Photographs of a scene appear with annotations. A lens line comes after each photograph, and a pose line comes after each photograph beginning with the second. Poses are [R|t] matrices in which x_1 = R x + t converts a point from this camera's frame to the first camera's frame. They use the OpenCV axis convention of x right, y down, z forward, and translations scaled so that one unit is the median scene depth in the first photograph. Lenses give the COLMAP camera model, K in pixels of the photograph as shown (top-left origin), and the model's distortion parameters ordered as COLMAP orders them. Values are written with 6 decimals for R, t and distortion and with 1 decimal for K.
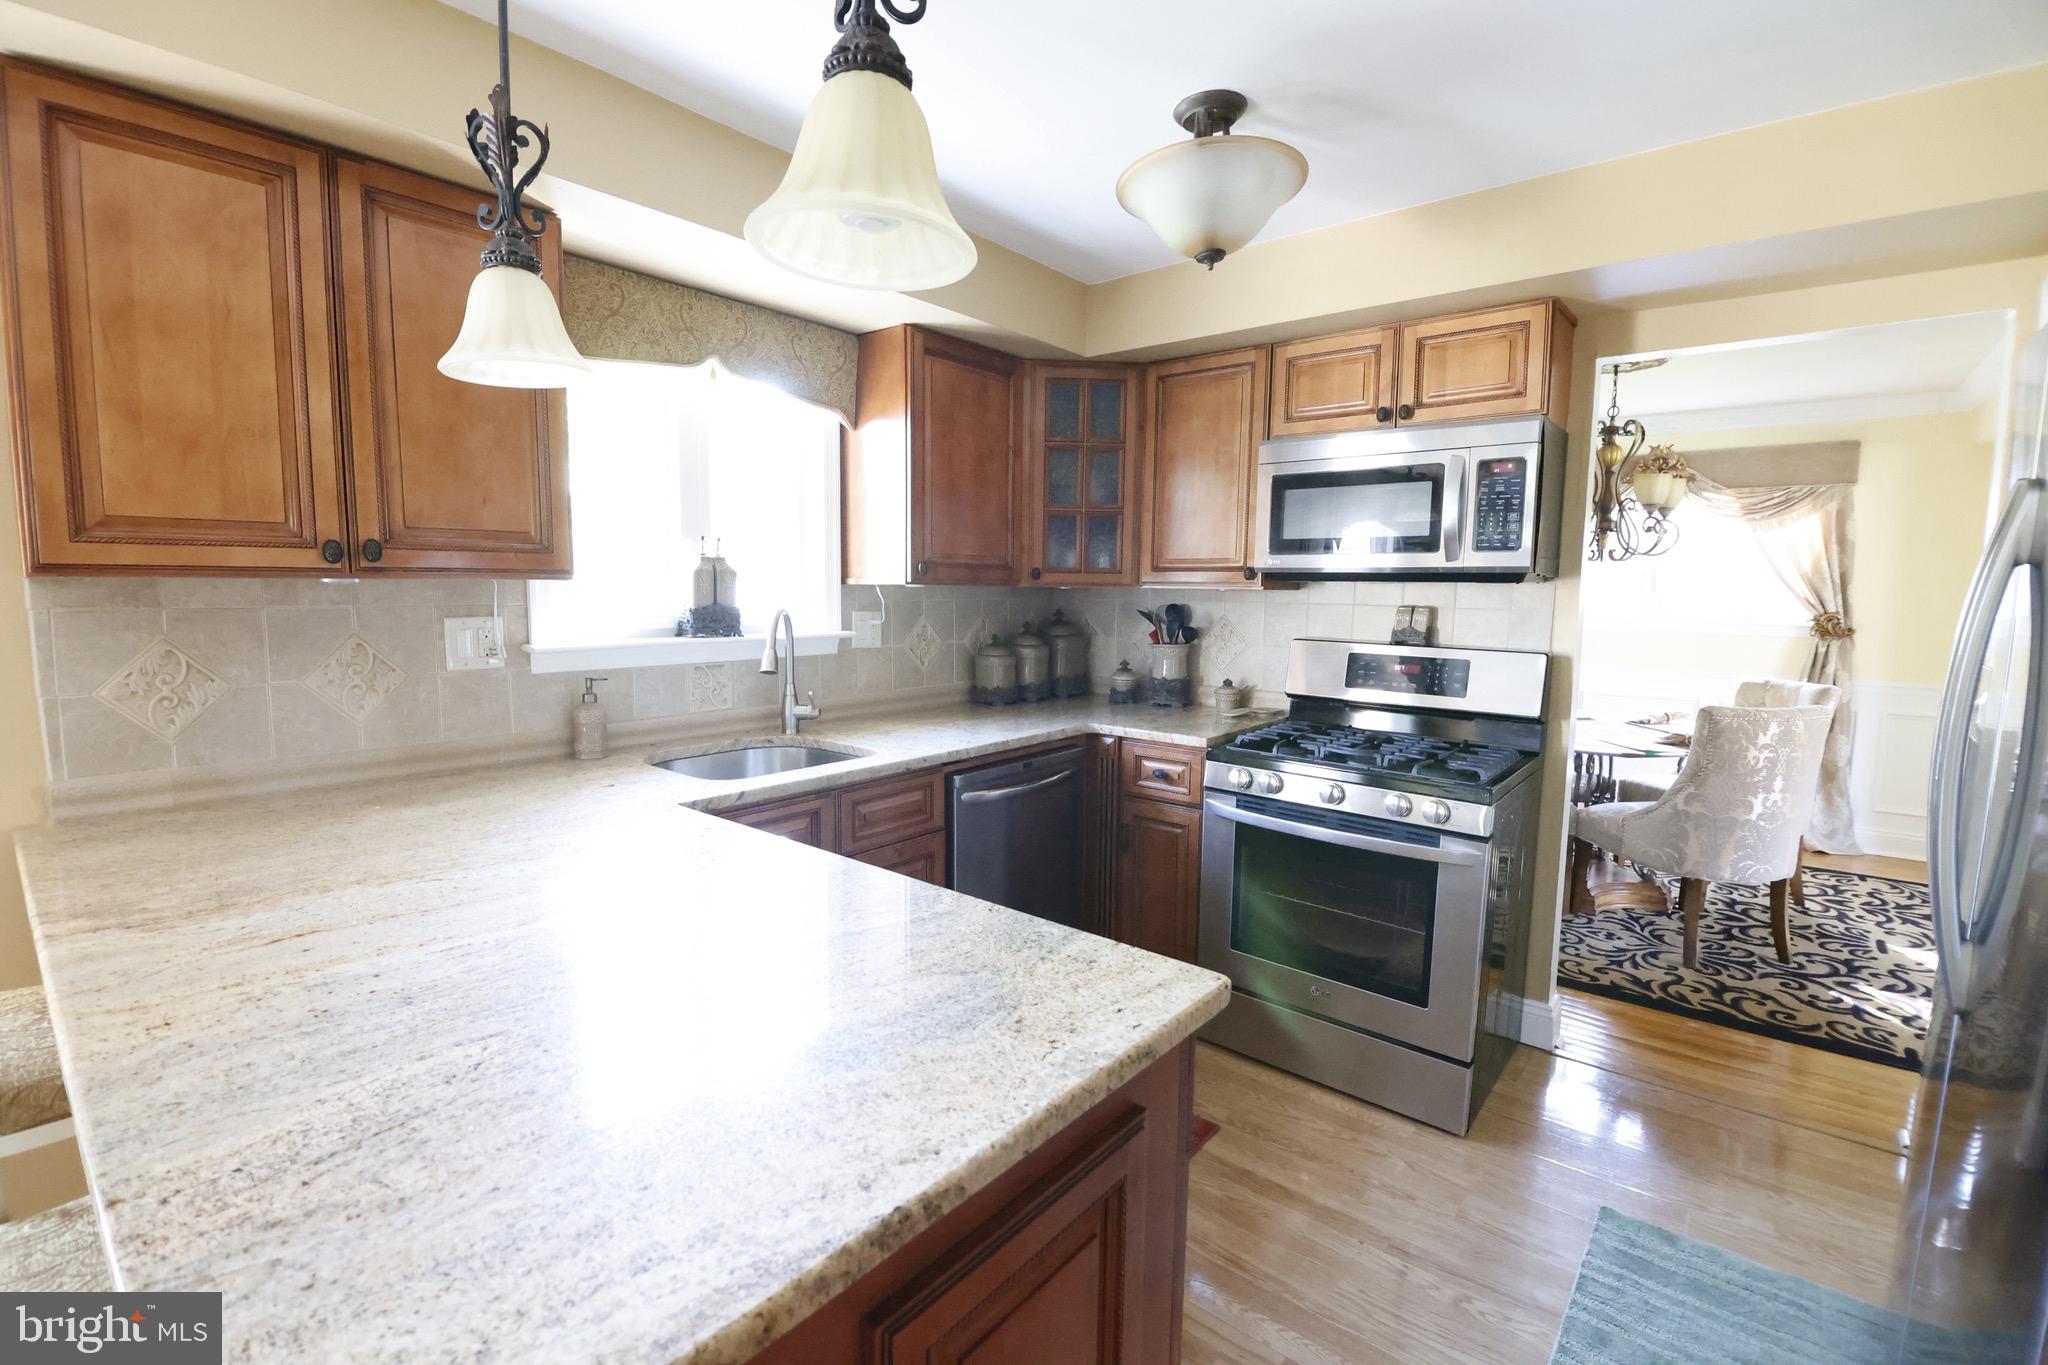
lens RADIAL K [[903.4, 0, 1004.8], [0, 903.4, 677.4], [0, 0, 1]] dist [-0.008094, -0.006480]
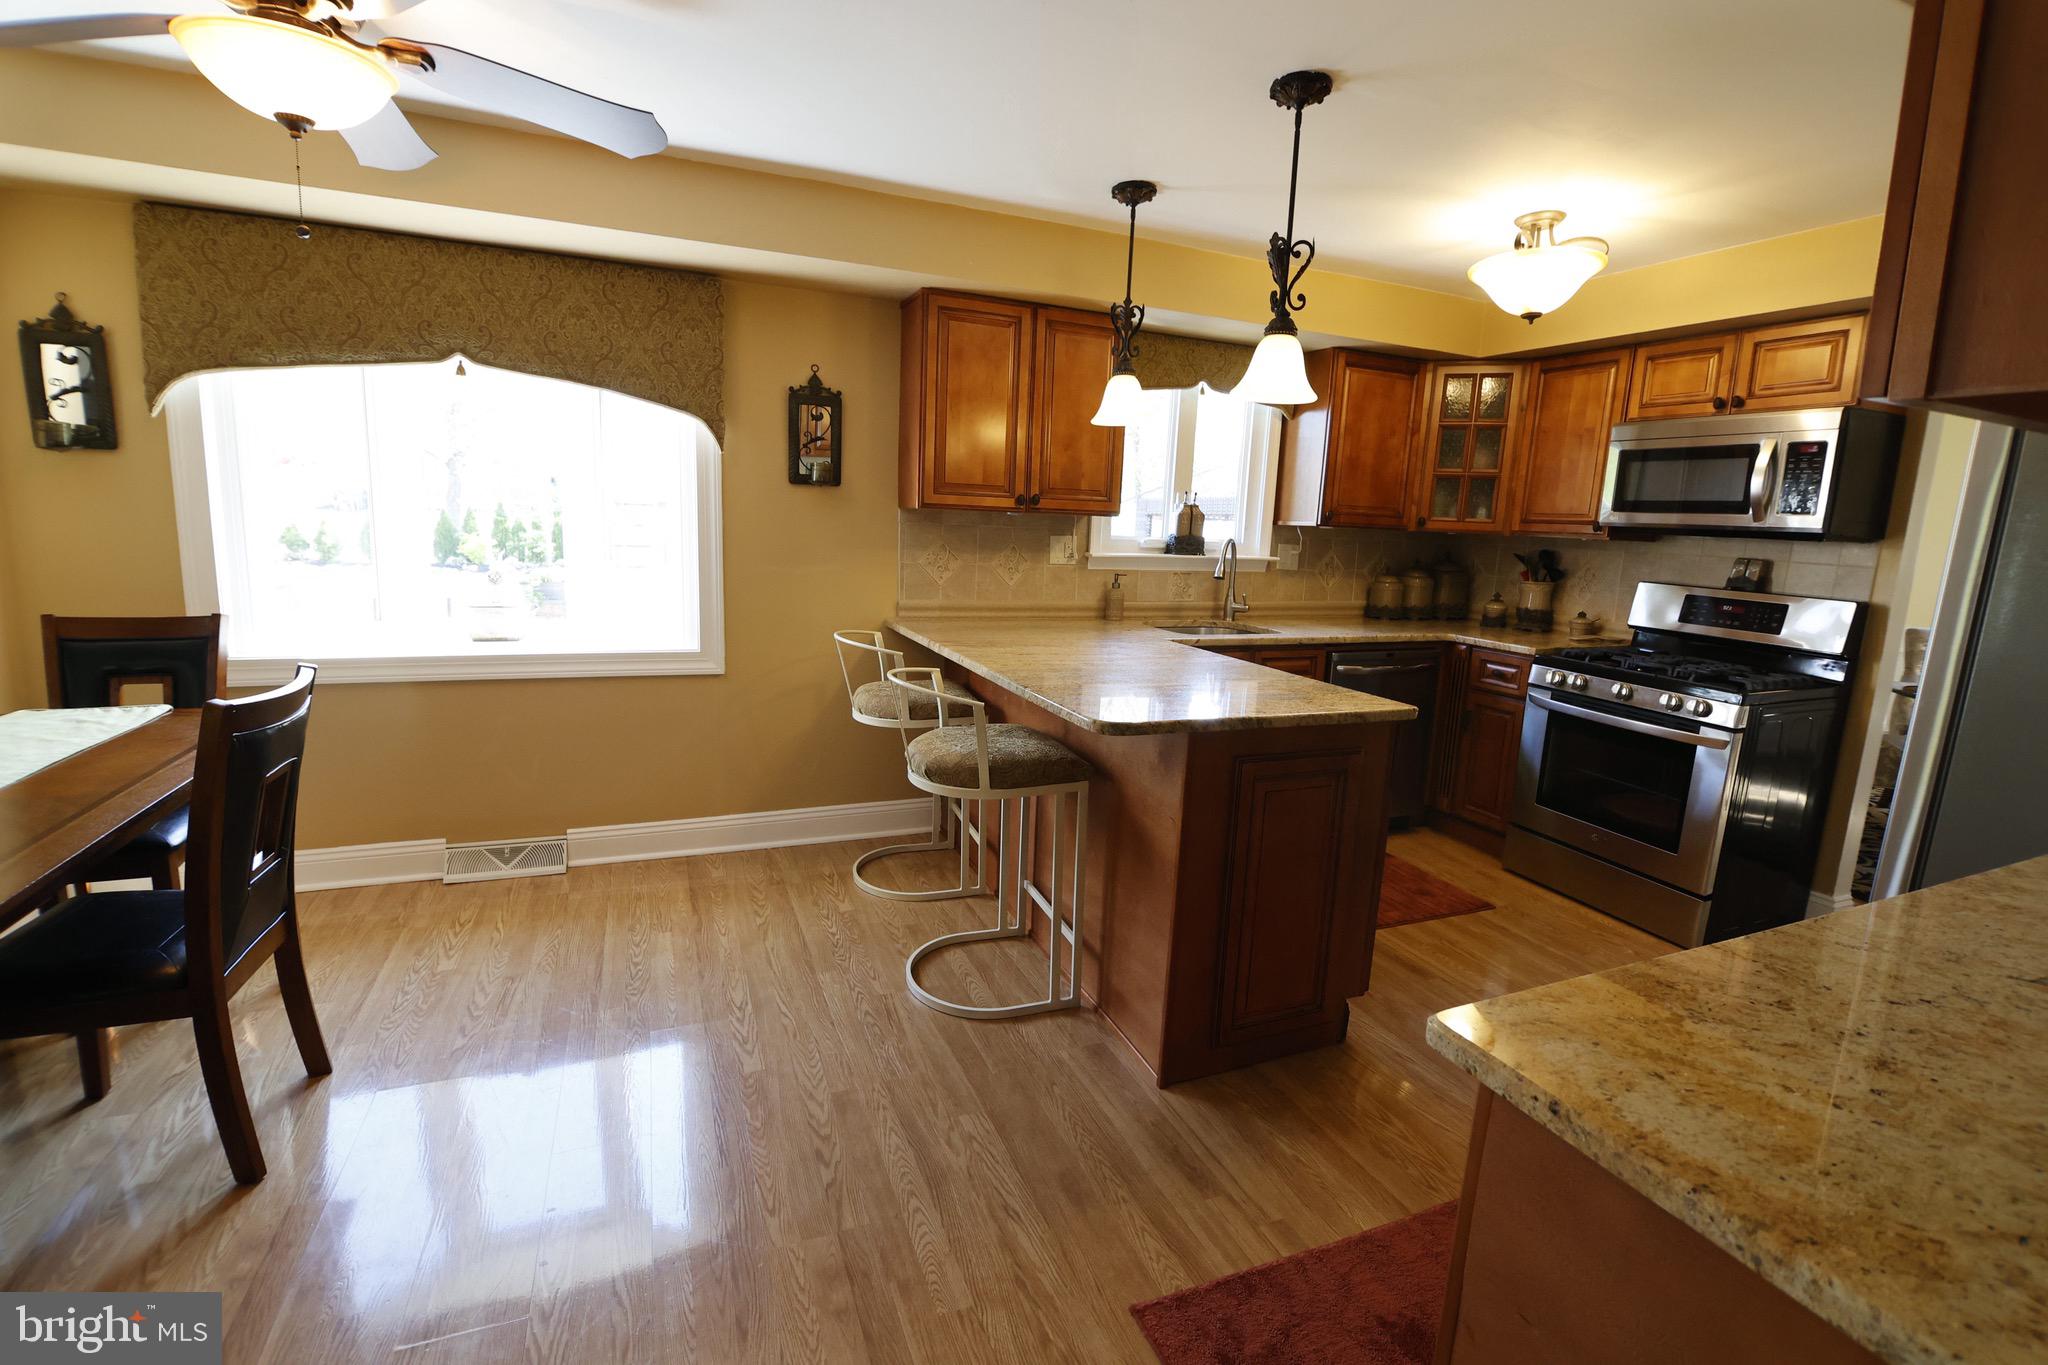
lens RADIAL K [[888.7, 0, 1022.0], [0, 888.7, 667.8], [0, 0, 1]] dist [-0.009332, -0.006640]
pose [[0.889965, 0.102090, -0.444454, 0.125670], [-0.078034, 0.994337, 0.072143, 0.058028], [0.449302, -0.029522, 0.892892, -0.498342]]
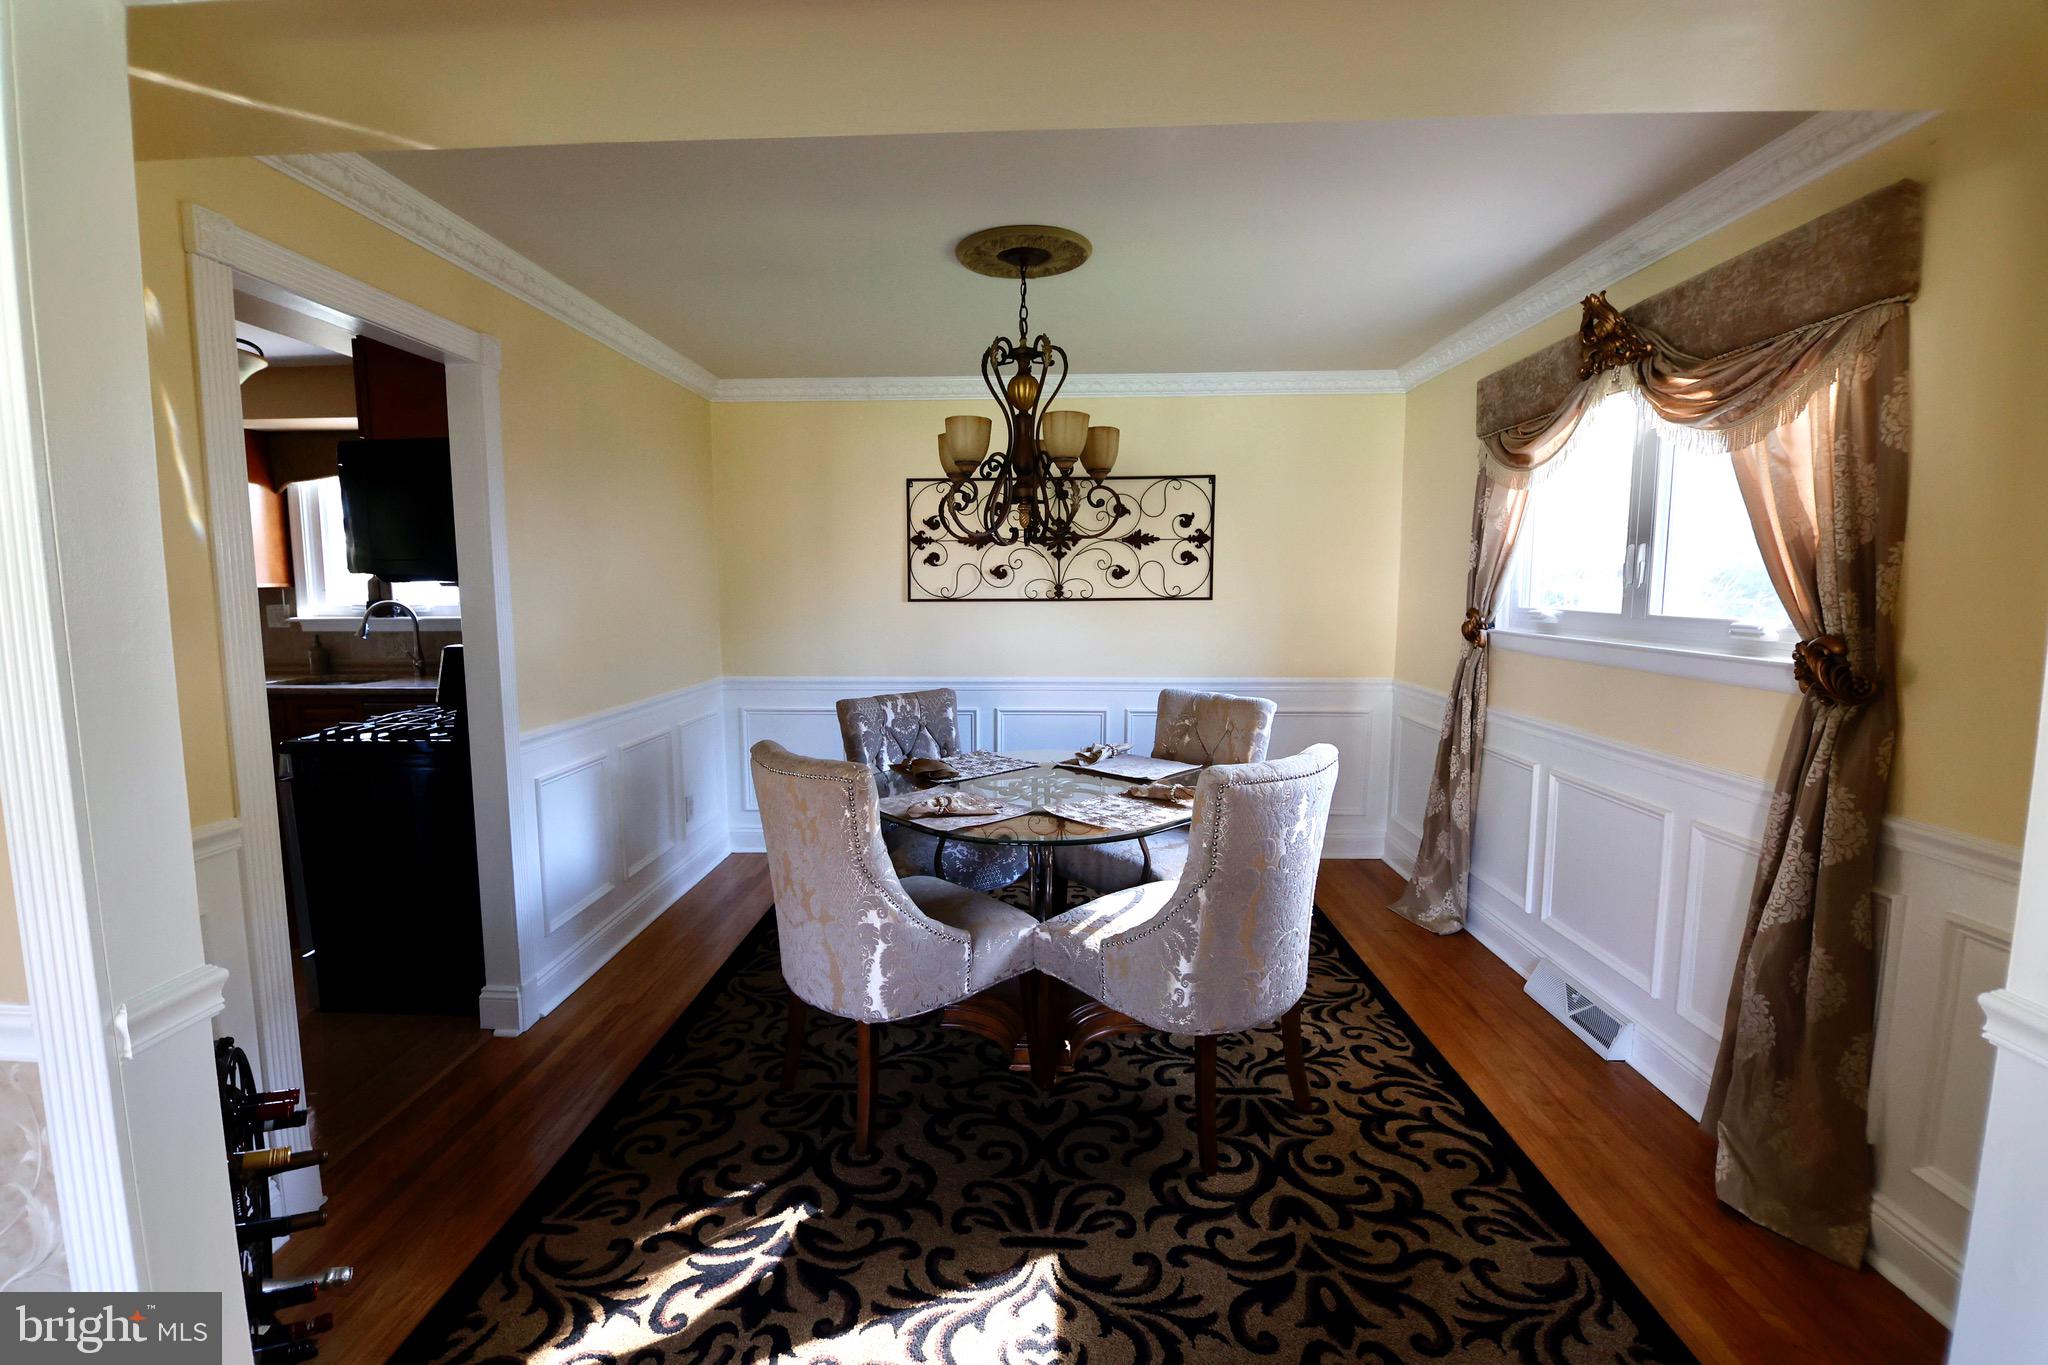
lens RADIAL K [[903.4, 0, 1014.5], [0, 903.4, 692.6], [0, 0, 1]] dist [-0.008094, -0.006480]
pose [[0.615246, 0.081638, -0.784097, 1.704360], [-0.075276, 0.996162, 0.044652, -0.062671], [0.784733, 0.031552, 0.619030, 0.794070]]
